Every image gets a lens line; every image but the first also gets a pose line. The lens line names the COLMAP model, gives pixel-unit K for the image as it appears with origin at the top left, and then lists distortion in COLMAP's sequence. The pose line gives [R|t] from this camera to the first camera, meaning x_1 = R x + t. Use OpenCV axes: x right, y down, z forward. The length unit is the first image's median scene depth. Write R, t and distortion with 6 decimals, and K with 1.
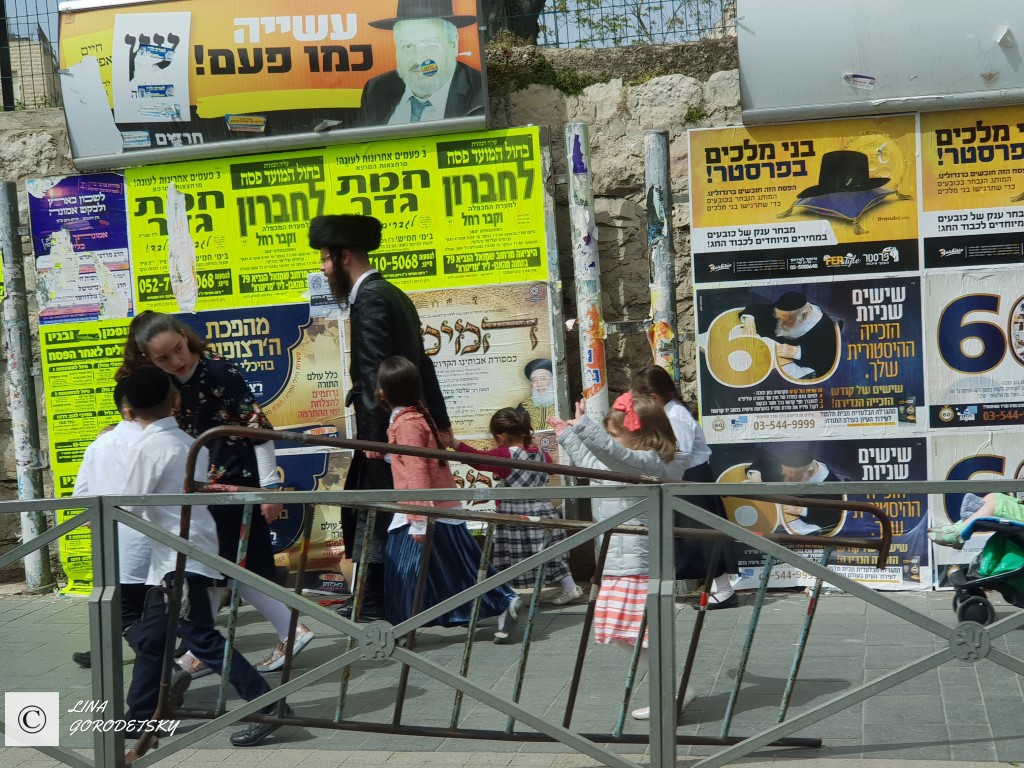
lens RADIAL K [[1621.5, 0, 512.0], [0, 1621.5, 384.0], [0, 0, 1]] dist [0.087183, -0.148369]
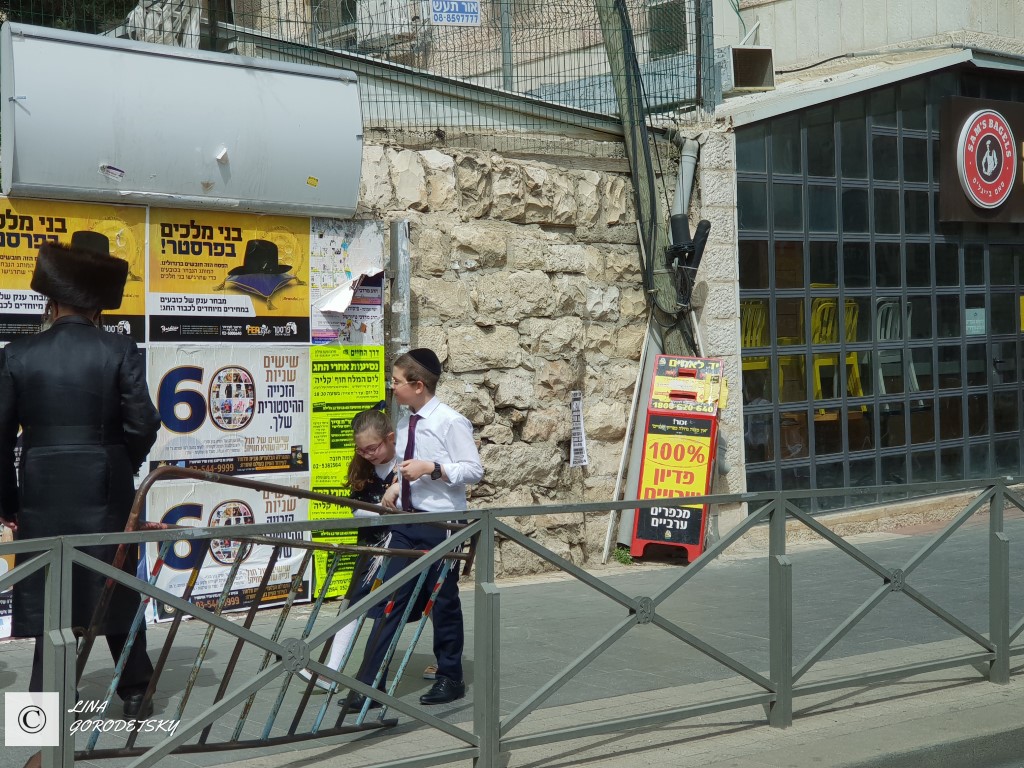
lens RADIAL K [[1621.5, 0, 512.0], [0, 1621.5, 384.0], [0, 0, 1]] dist [0.087183, -0.148369]
pose [[0.638988, 0.041947, 0.768072, -0.466433], [0.002790, 0.998379, -0.056846, 0.025224], [-0.769212, 0.038467, 0.637835, 0.073484]]
